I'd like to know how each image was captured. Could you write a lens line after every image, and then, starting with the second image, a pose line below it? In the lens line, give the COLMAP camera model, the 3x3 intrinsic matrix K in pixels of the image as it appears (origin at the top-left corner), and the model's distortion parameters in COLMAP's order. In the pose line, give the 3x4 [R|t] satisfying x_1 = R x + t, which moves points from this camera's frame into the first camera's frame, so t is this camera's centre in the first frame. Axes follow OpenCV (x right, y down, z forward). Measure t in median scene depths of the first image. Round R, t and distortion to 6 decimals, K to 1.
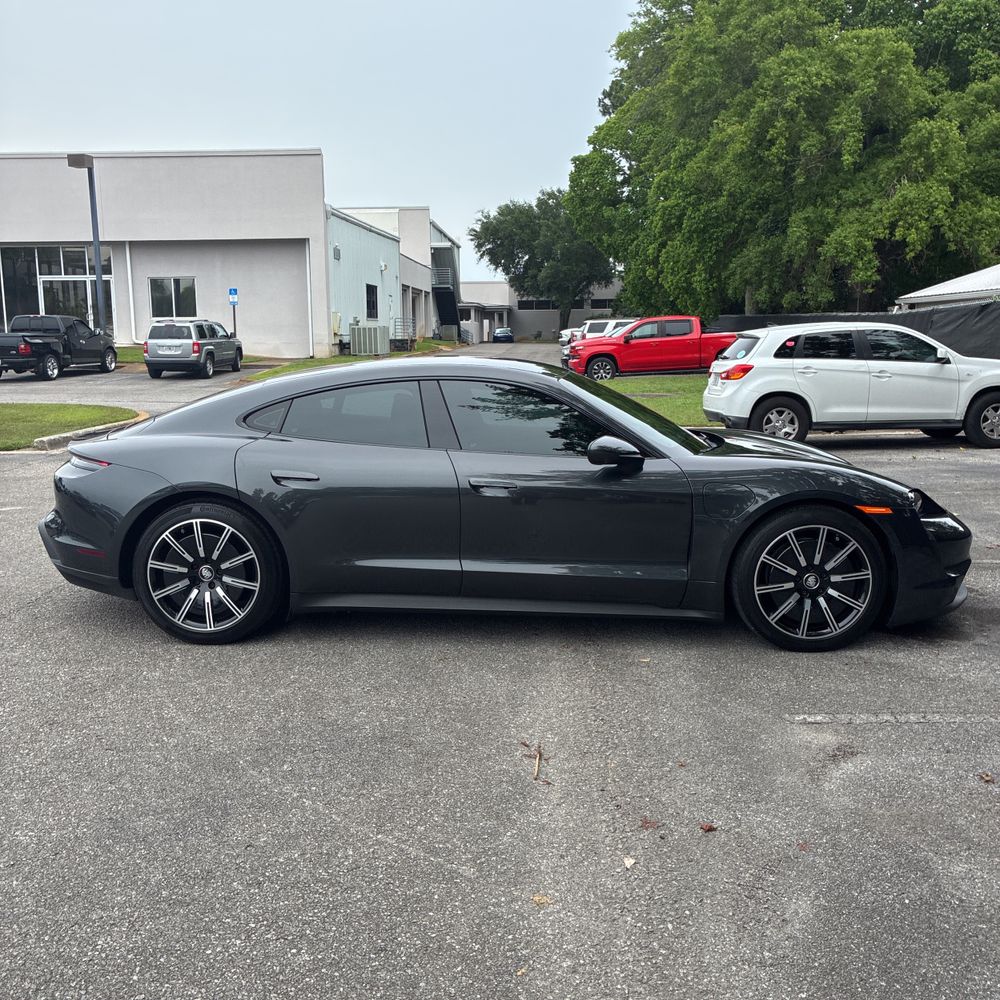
lens RADIAL K [[1024.8, 0, 498.2], [0, 1024.8, 508.6], [0, 0, 1]] dist [0.015955, 0.000000]
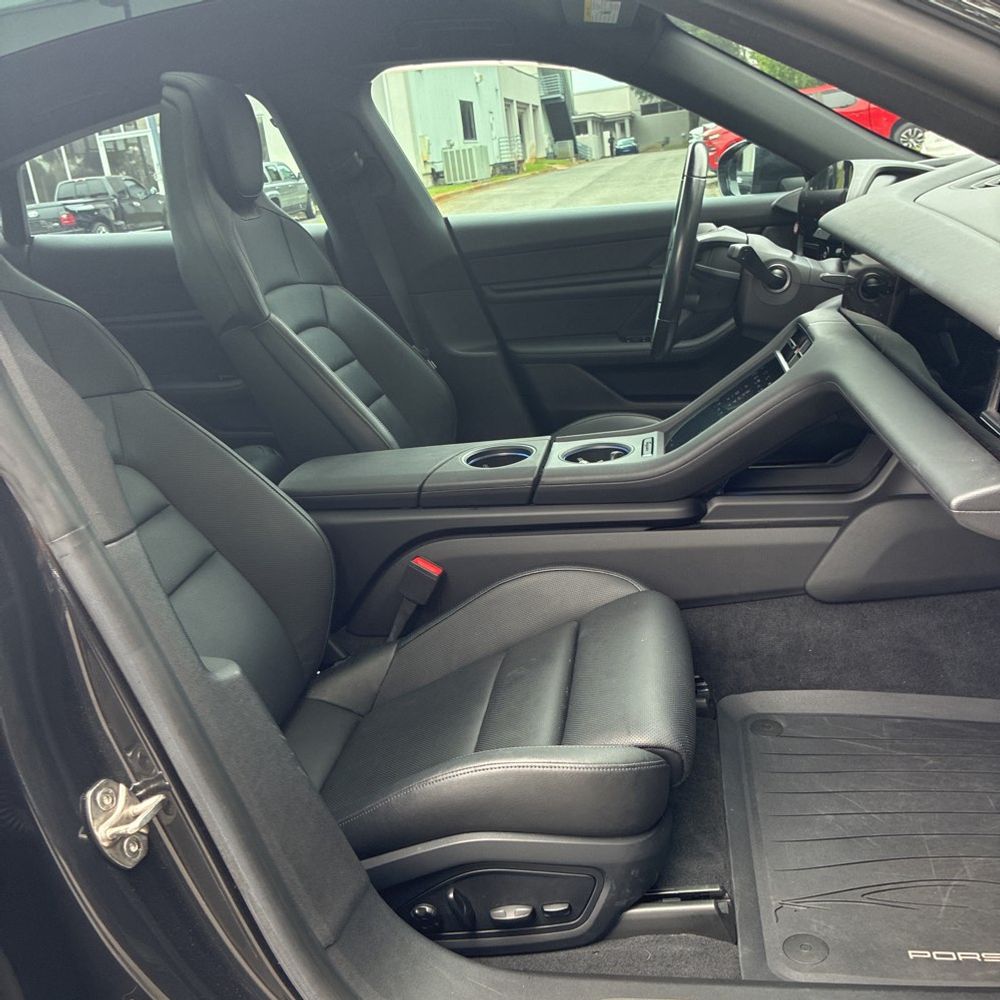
lens RADIAL K [[1024.8, 0, 492.4], [0, 1024.8, 484.2], [0, 0, 1]] dist [0.015955, 0.000000]
pose [[0.985208, -0.077105, -0.153033, 0.010769], [0.097130, 0.987004, 0.128018, -0.009134], [0.141174, -0.140989, 0.979894, 0.153344]]
